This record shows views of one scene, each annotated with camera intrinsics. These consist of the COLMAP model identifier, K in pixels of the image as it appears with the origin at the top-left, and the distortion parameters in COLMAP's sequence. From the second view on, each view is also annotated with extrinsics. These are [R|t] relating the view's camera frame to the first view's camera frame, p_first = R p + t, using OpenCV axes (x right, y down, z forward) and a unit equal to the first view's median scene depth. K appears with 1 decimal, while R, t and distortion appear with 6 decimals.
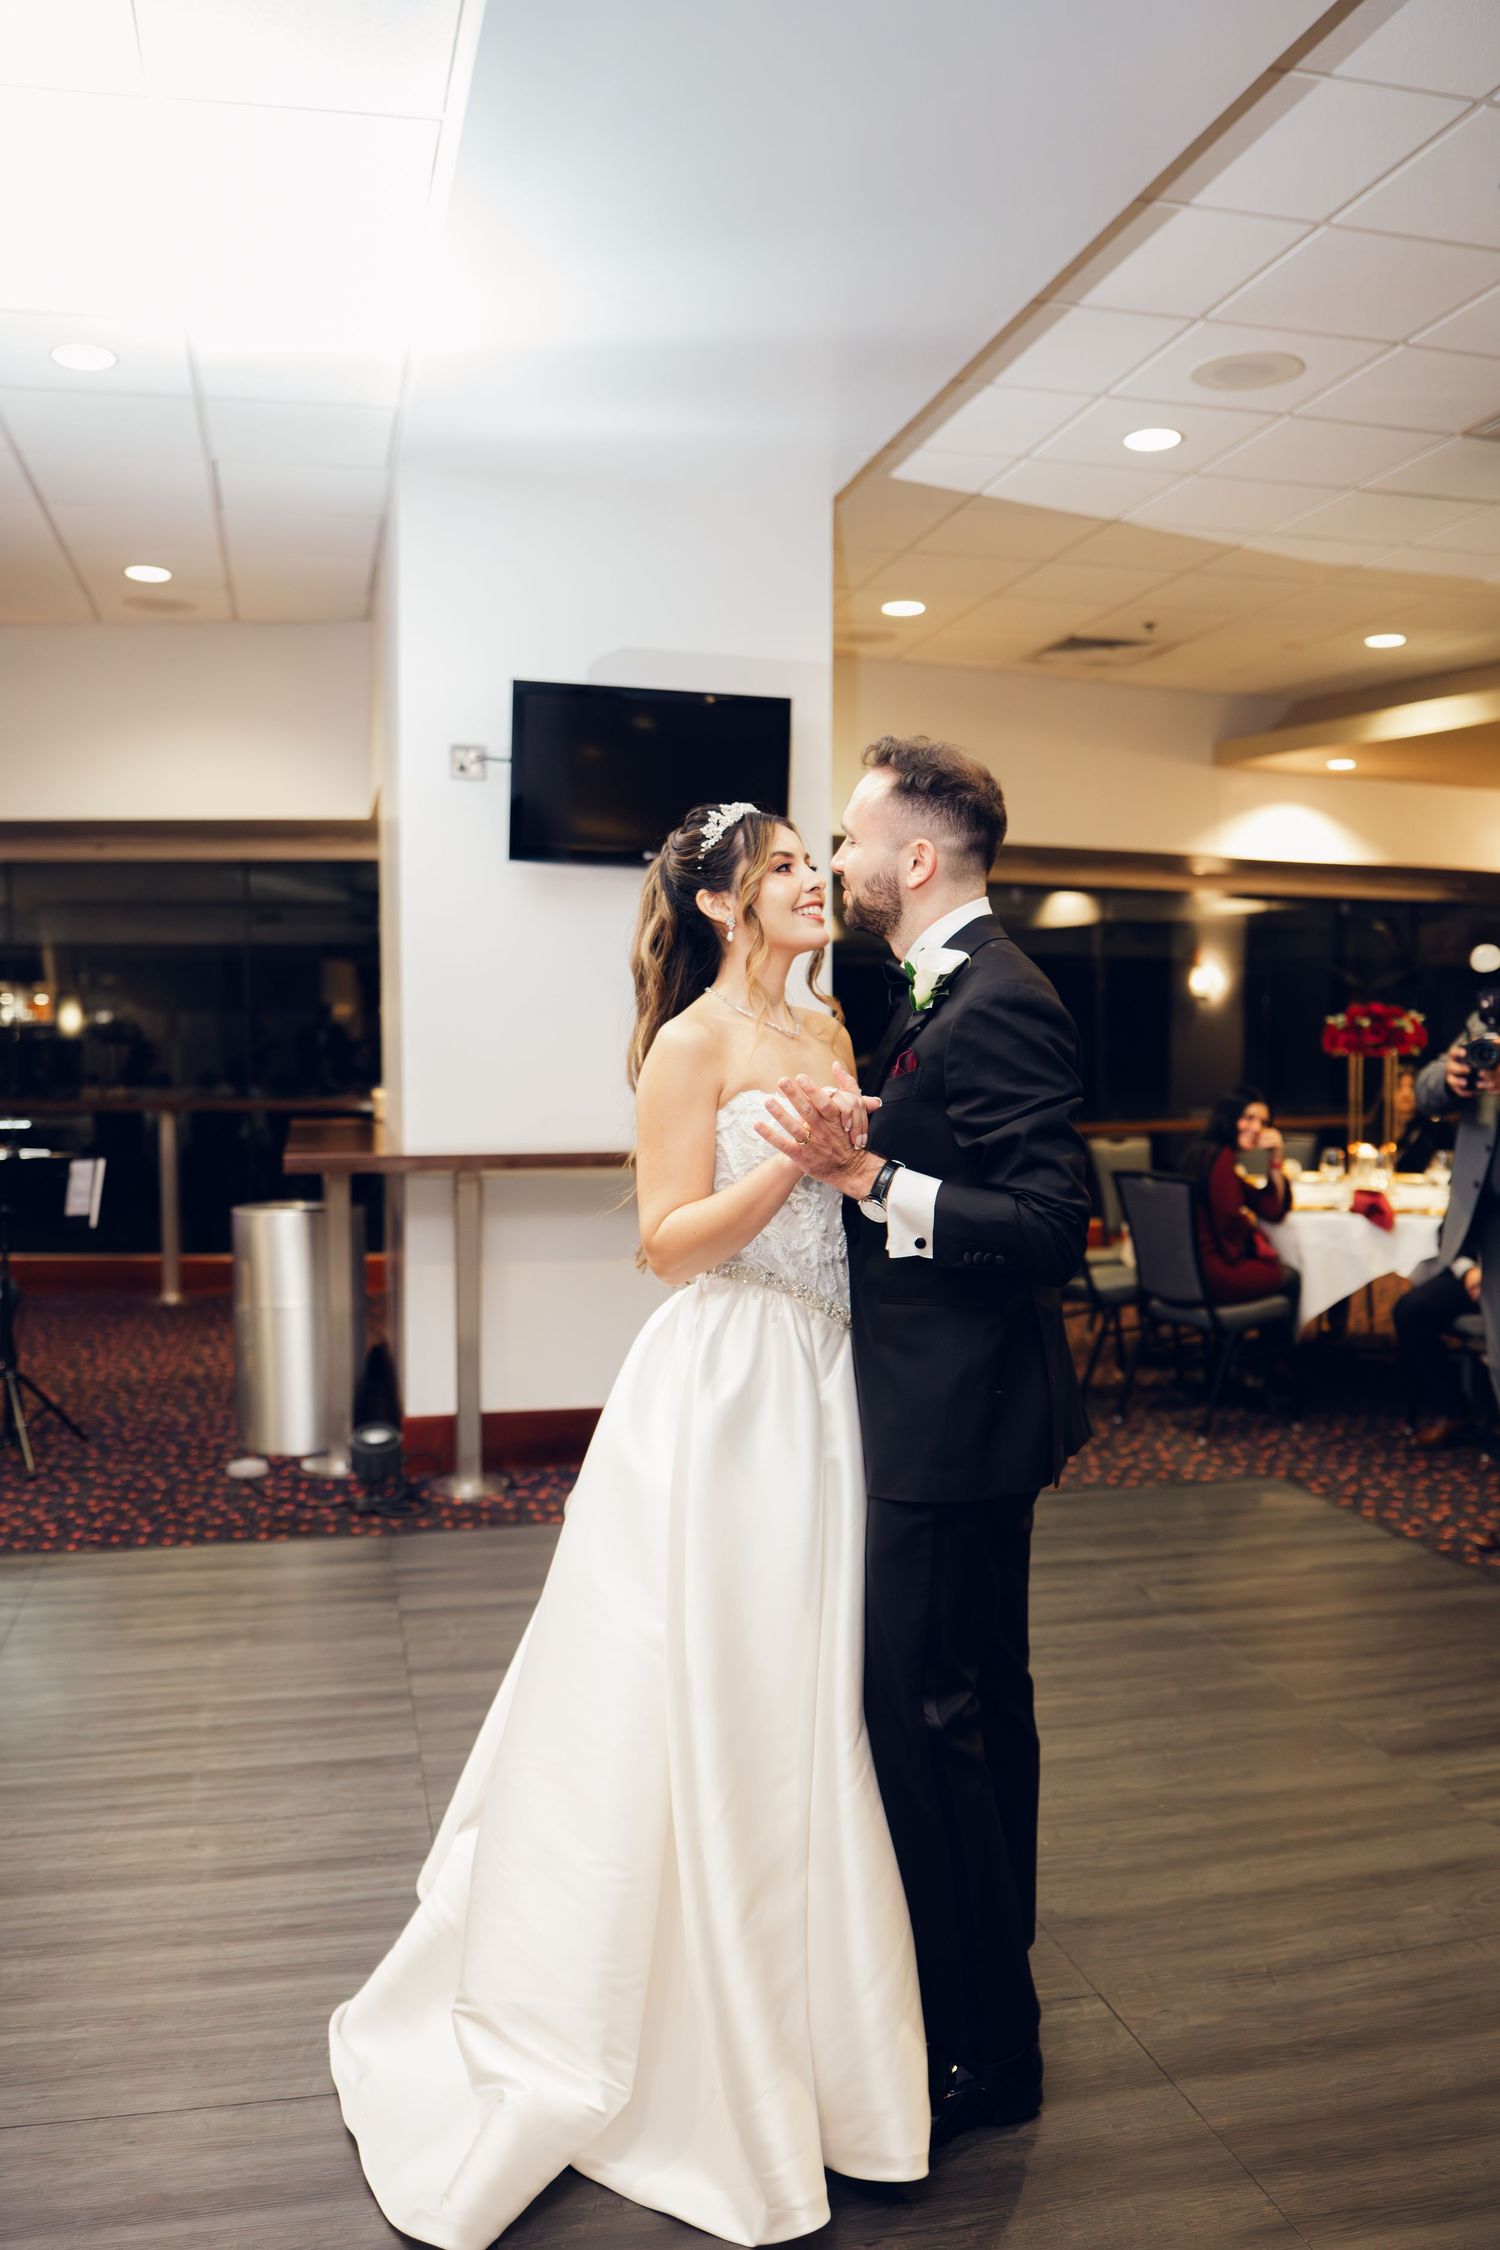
lens RADIAL K [[1868.1, 0, 747.3], [0, 1868.1, 1119.4], [0, 0, 1]] dist [-0.035647, -0.035844]
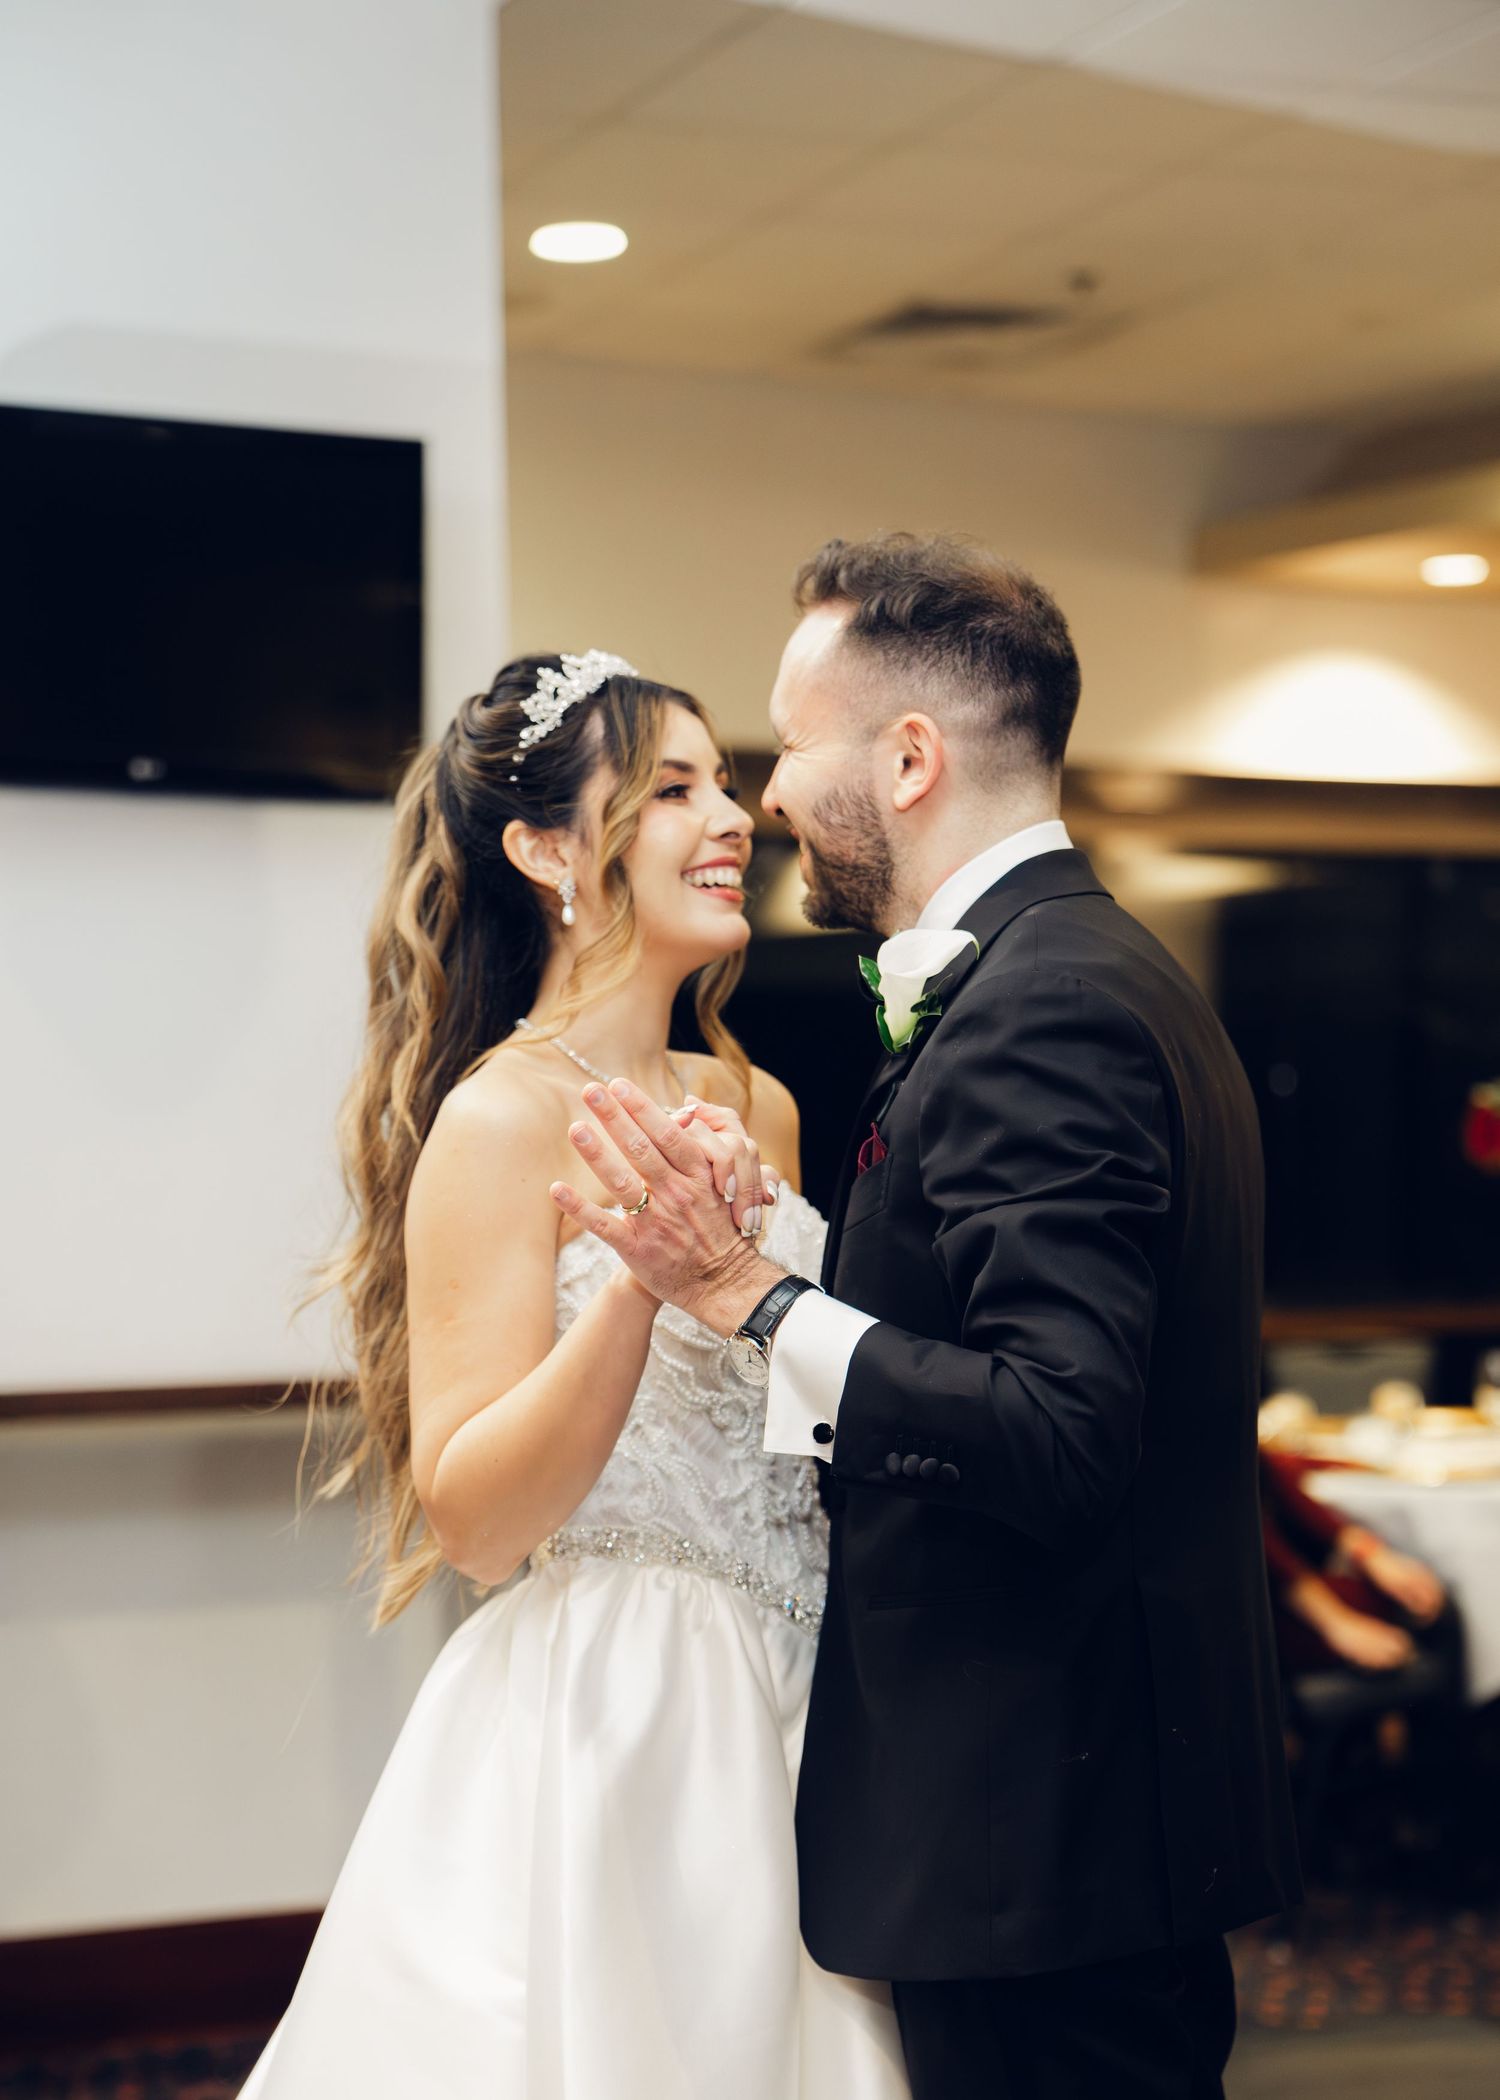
lens RADIAL K [[3504.3, 0, 759.4], [0, 3504.3, 1054.3], [0, 0, 1]] dist [0.174651, 0.000000]
pose [[0.999340, 0.002663, 0.036236, 0.101829], [-0.000647, 0.998457, -0.055530, -0.016823], [-0.036328, 0.055470, 0.997799, 0.106121]]
